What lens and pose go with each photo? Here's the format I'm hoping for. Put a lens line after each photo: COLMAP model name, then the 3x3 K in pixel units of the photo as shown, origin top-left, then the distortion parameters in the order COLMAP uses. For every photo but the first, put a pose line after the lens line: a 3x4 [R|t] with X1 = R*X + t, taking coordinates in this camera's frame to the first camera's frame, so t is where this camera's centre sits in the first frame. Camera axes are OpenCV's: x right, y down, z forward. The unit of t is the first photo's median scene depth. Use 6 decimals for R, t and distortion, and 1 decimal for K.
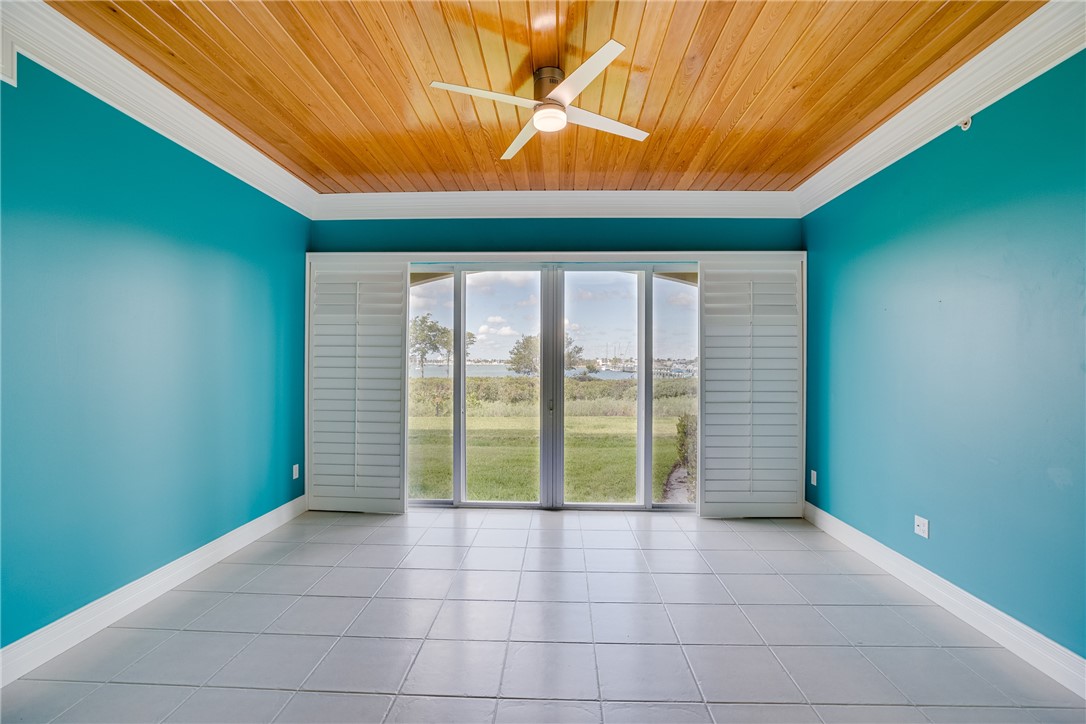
lens RADIAL K [[499.2, 0, 546.7], [0, 499.2, 367.2], [0, 0, 1]] dist [-0.042085, 0.011690]
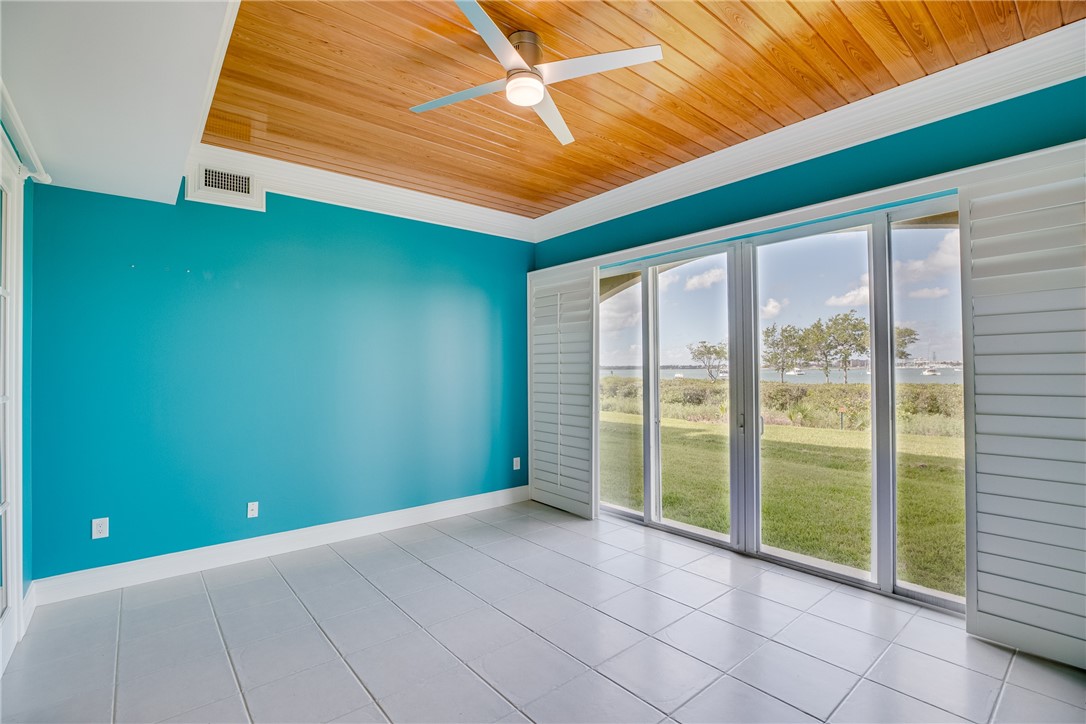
lens RADIAL K [[499.2, 0, 547.6], [0, 499.2, 364.4], [0, 0, 1]] dist [-0.042085, 0.011690]
pose [[0.668832, -0.016870, -0.743222, 0.392065], [0.005185, 0.999824, -0.018029, 0.001054], [0.743395, 0.008205, 0.668802, 0.259498]]
